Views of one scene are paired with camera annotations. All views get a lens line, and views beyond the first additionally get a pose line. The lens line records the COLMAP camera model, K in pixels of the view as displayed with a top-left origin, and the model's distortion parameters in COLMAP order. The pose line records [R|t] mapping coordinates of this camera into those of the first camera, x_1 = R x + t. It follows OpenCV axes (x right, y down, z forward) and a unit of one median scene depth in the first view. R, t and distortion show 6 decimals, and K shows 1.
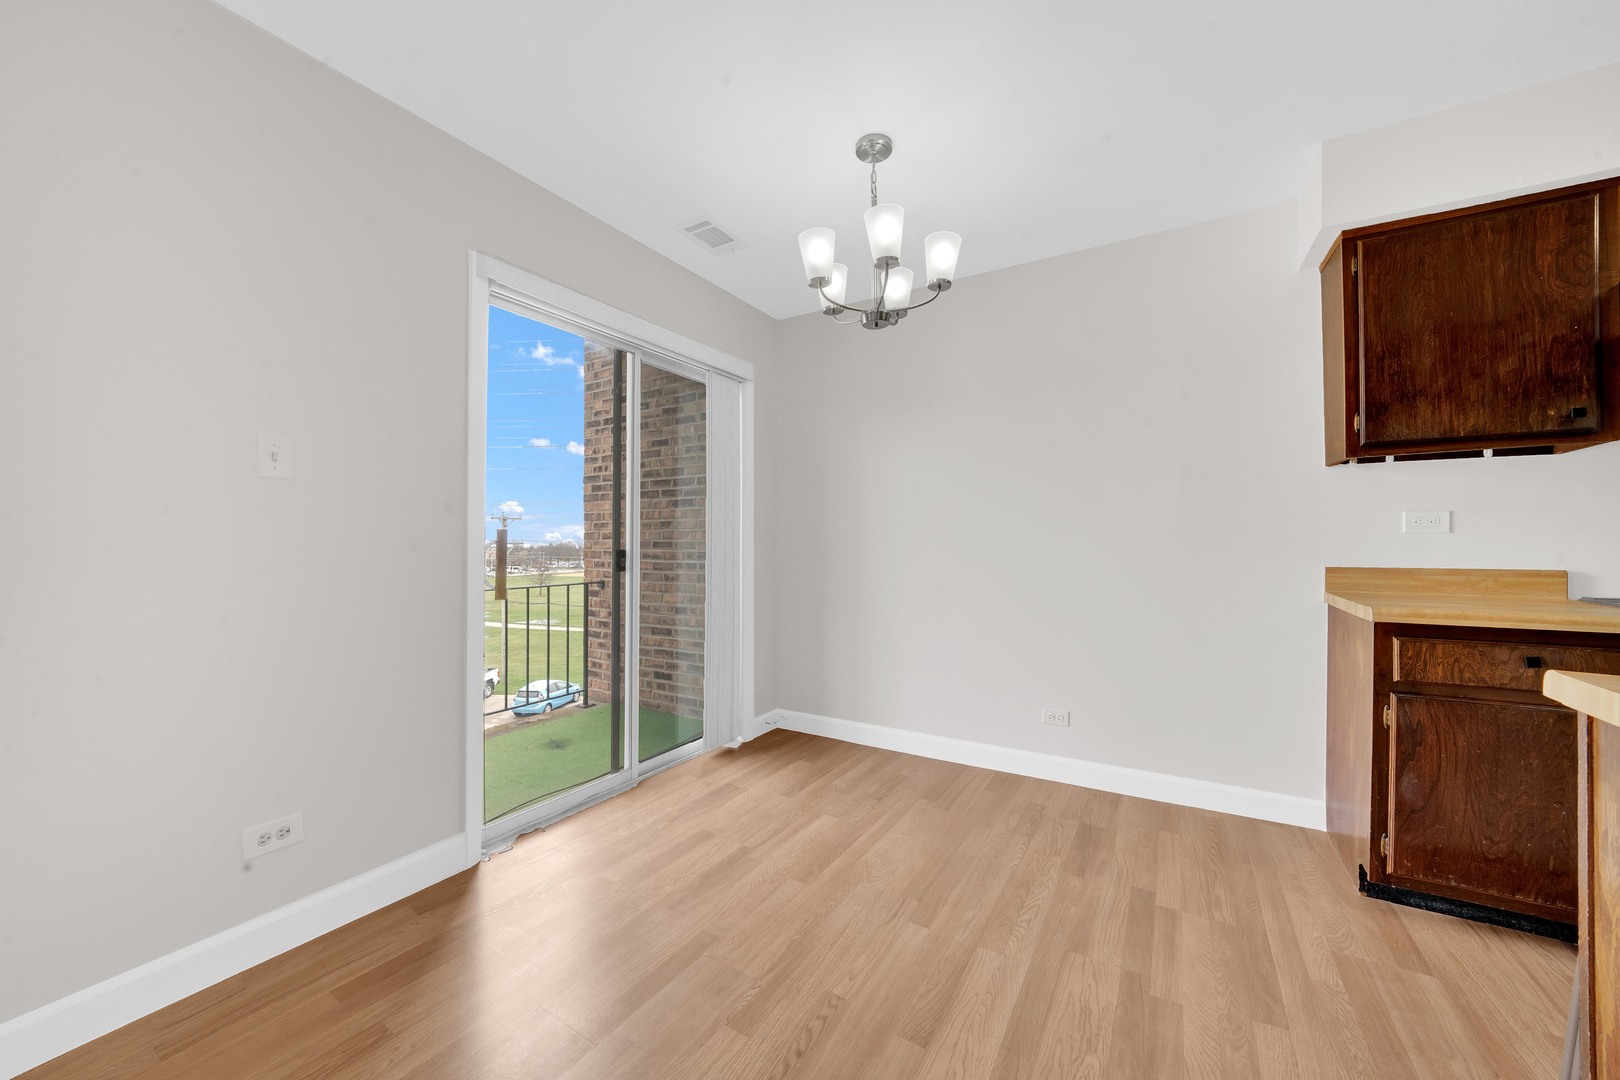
lens RADIAL K [[590.9, 0, 810.0], [0, 590.9, 540.0], [0, 0, 1]] dist [-0.000073, 0.000076]
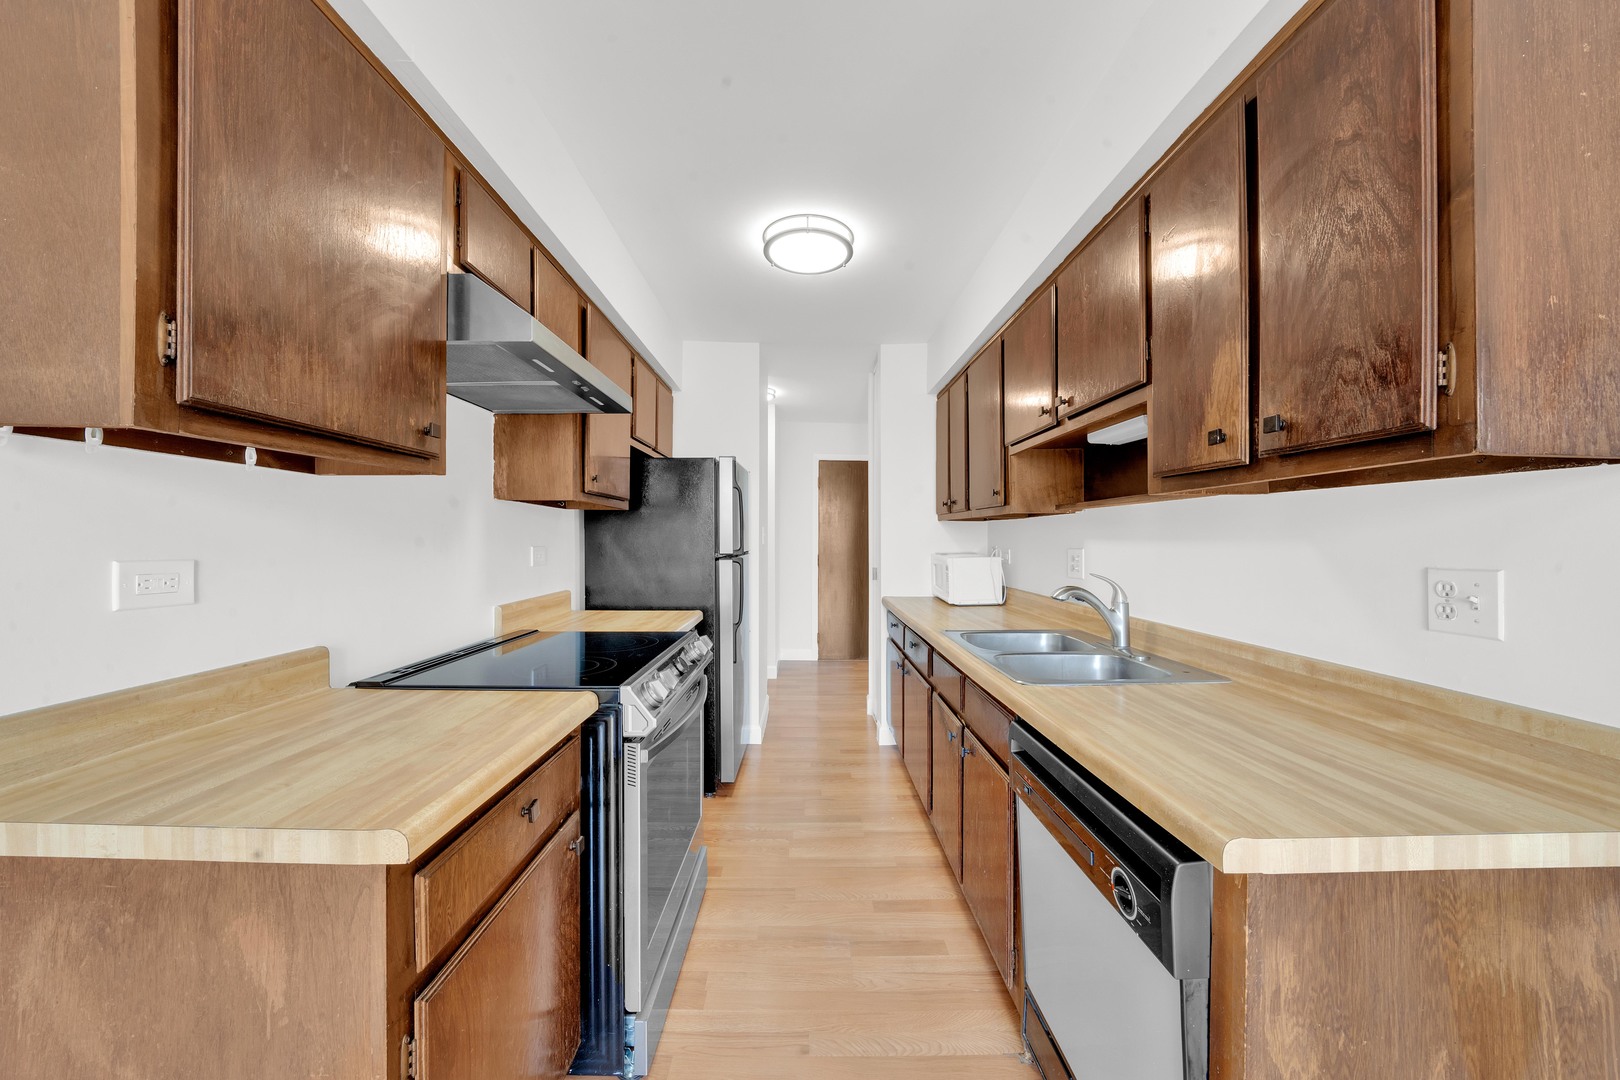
lens RADIAL K [[590.9, 0, 810.0], [0, 590.9, 540.0], [0, 0, 1]] dist [-0.000073, 0.000076]
pose [[-0.544747, -0.003432, 0.838593, 0.215220], [-0.010687, 0.999939, -0.002850, -0.040664], [-0.838532, -0.010515, -0.544751, 0.481696]]
